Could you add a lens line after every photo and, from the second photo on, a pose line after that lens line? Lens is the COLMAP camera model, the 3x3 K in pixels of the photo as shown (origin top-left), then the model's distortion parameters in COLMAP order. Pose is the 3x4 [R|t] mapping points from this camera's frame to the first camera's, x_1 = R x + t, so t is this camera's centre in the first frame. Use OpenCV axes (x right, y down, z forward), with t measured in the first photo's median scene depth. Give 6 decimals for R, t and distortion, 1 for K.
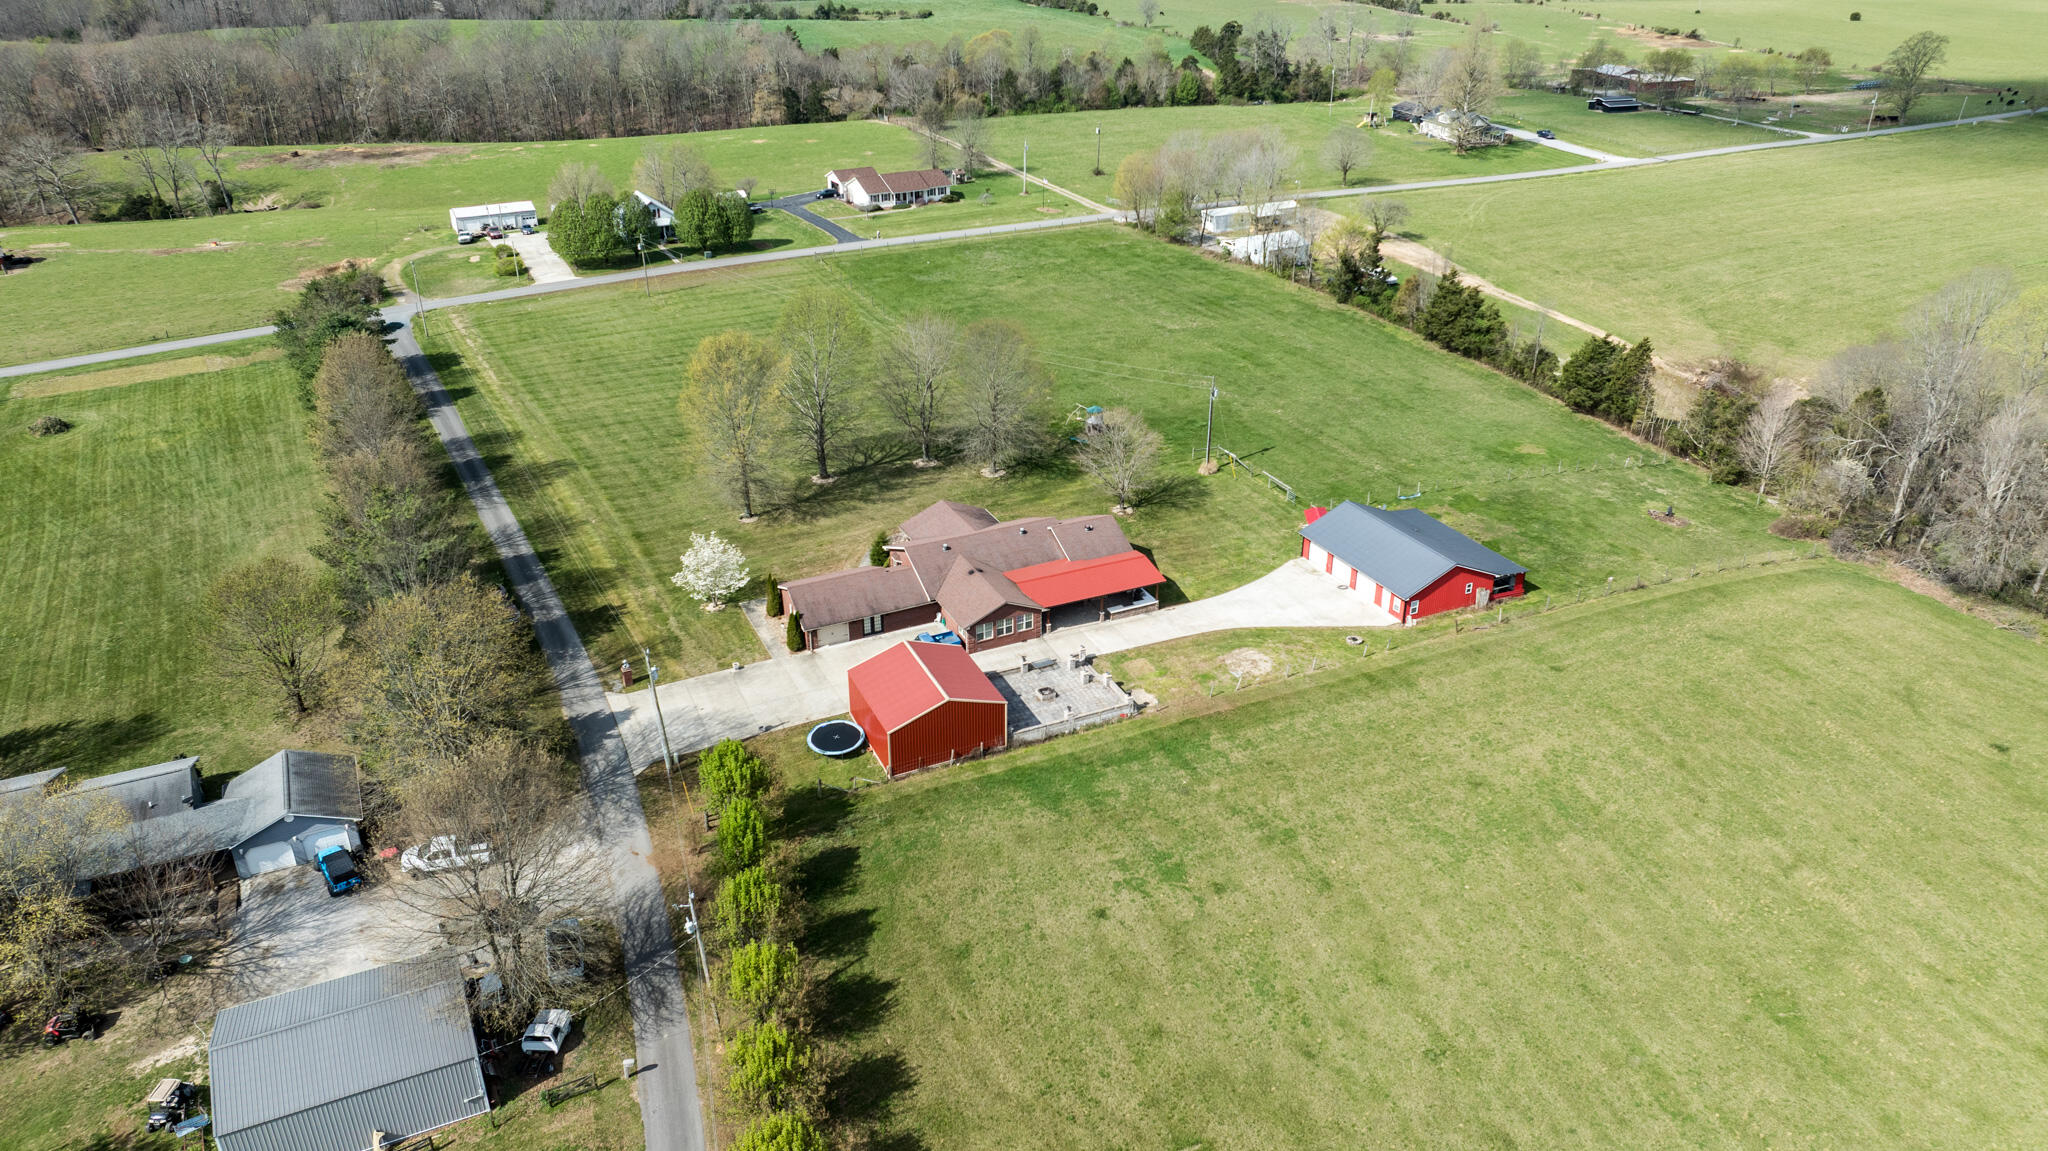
lens RADIAL K [[1443.7, 0, 1029.0], [0, 1443.7, 578.4], [0, 0, 1]] dist [-0.047494, 0.055354]
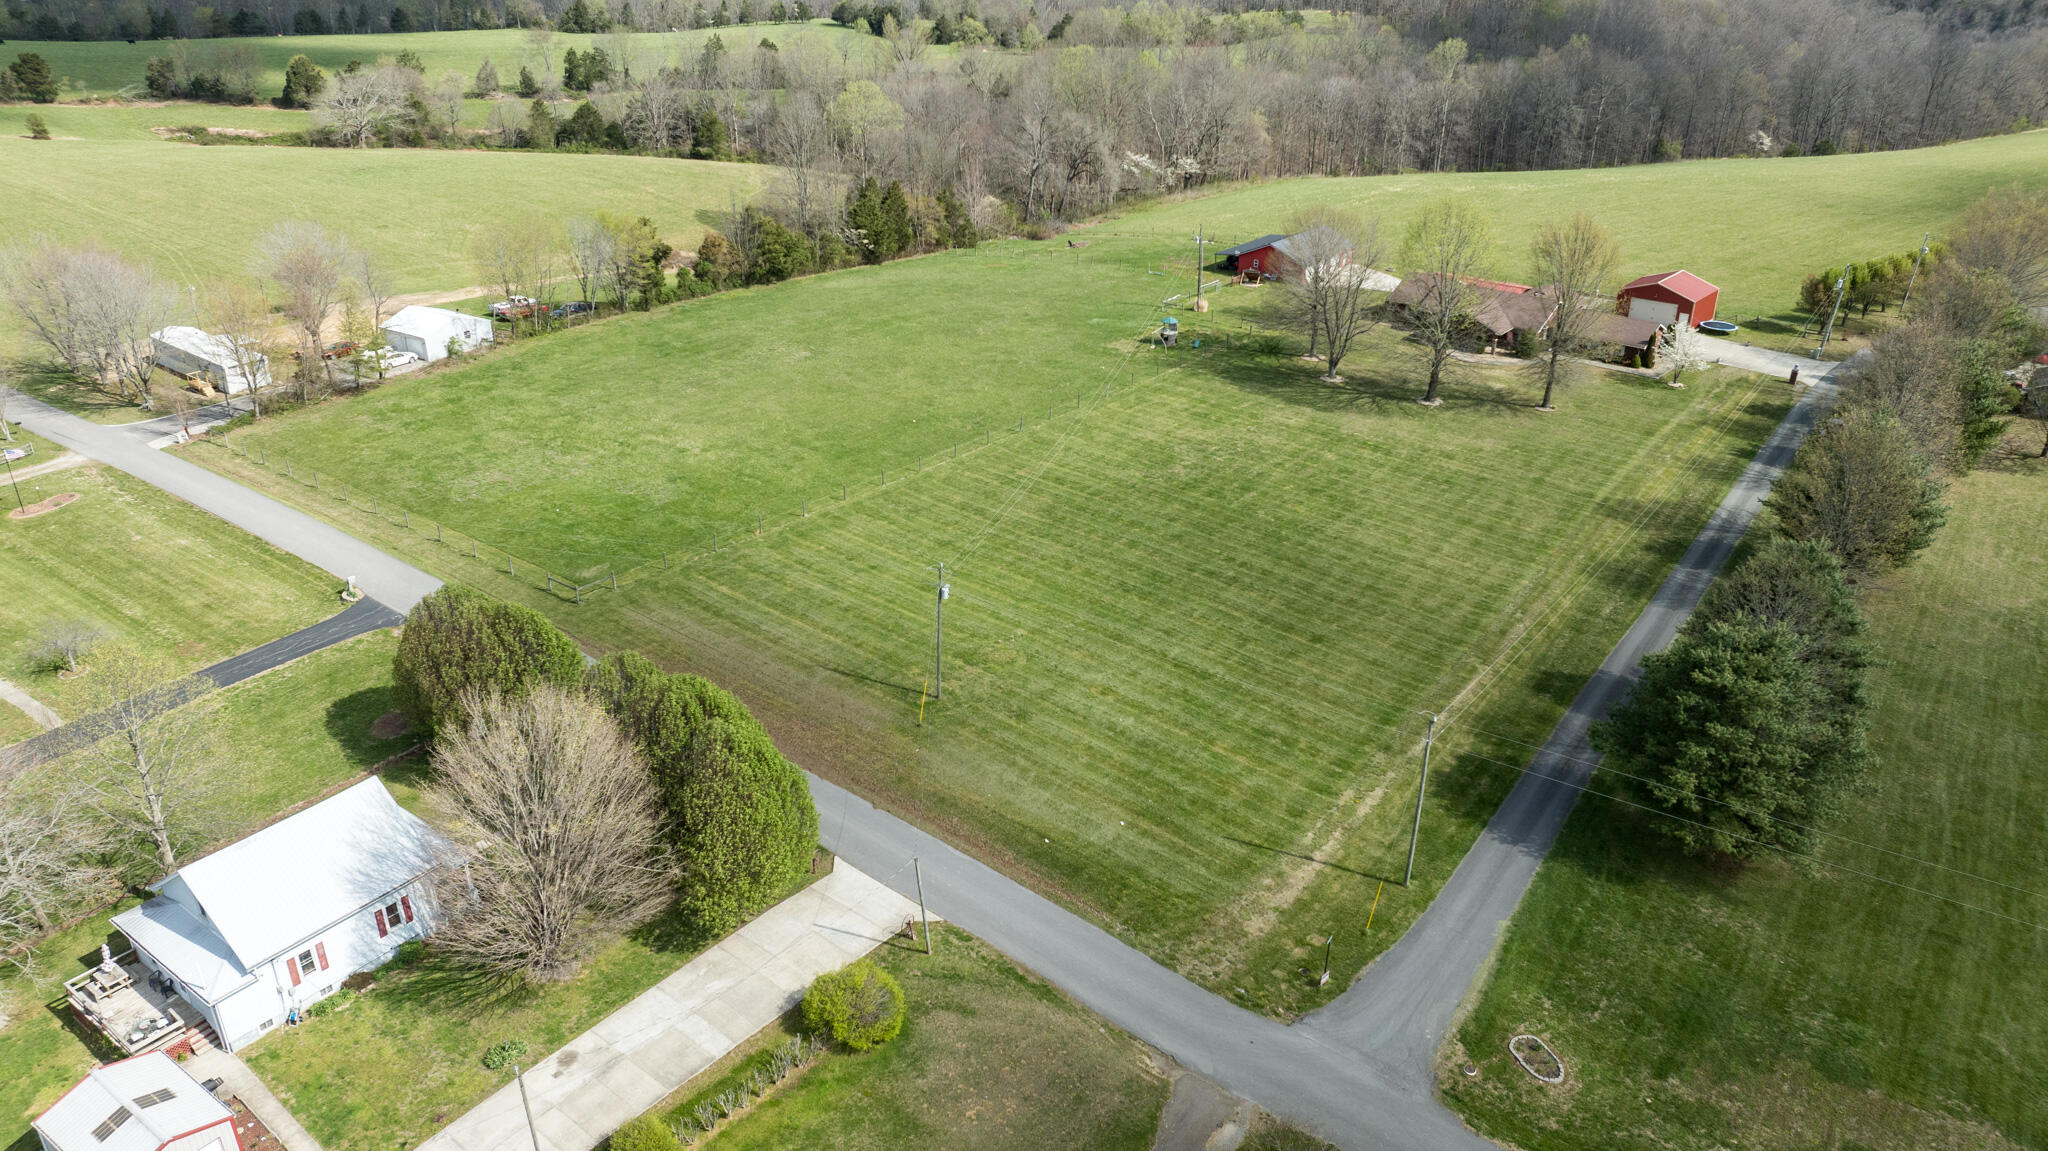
lens RADIAL K [[1443.7, 0, 1025.1], [0, 1443.7, 571.5], [0, 0, 1]] dist [-0.047494, 0.055354]
pose [[-0.426648, -0.390340, 0.815847, -0.878814], [0.404070, 0.724765, 0.558070, -0.649716], [-0.809135, 0.567759, -0.151495, 1.459482]]
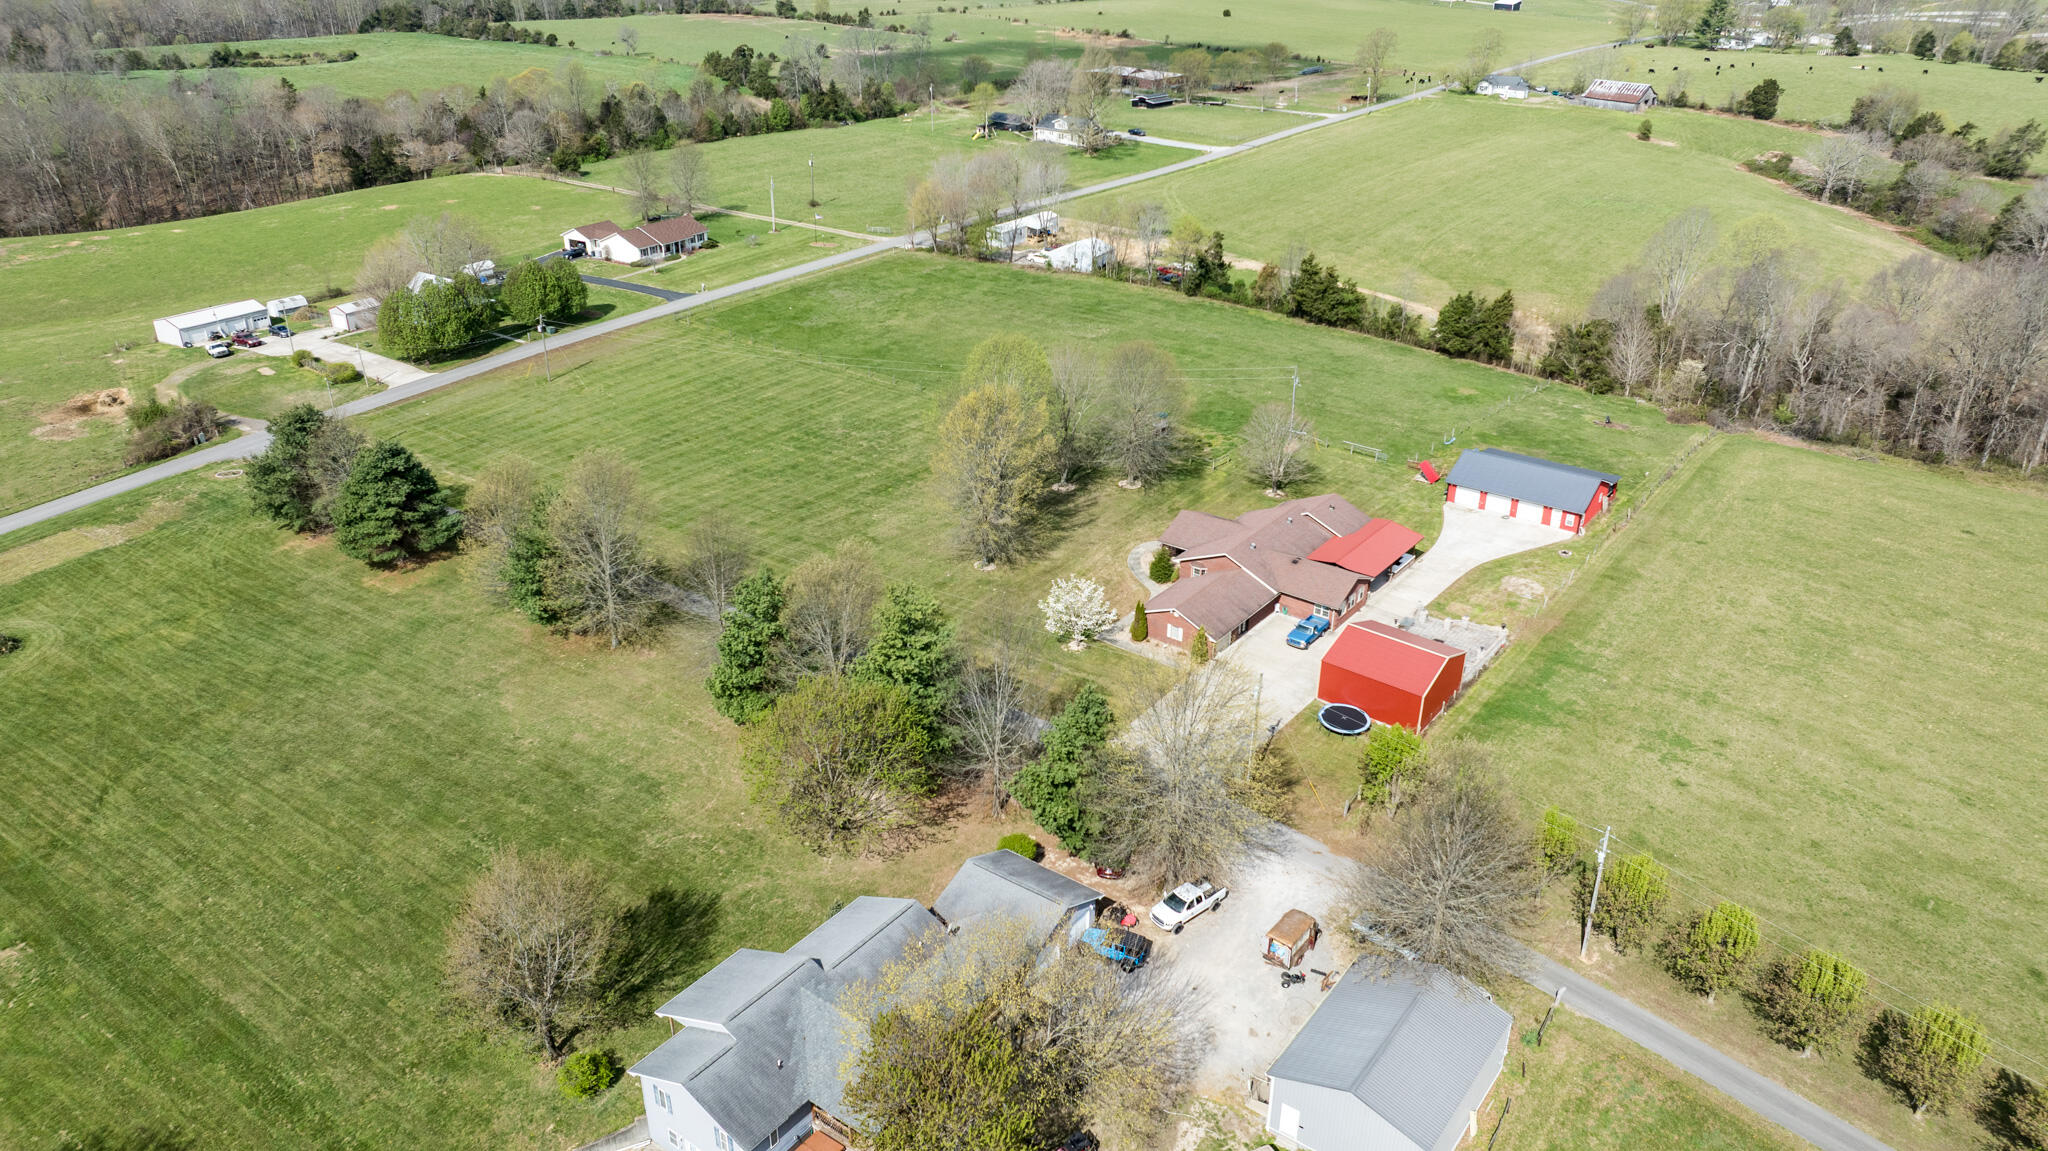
lens RADIAL K [[1443.7, 0, 1034.0], [0, 1443.7, 574.5], [0, 0, 1]] dist [-0.047494, 0.055354]
pose [[0.887328, -0.201894, 0.414595, -0.565439], [0.205418, 0.977989, 0.036607, -0.063726], [-0.412860, 0.052683, 0.909270, 0.057252]]
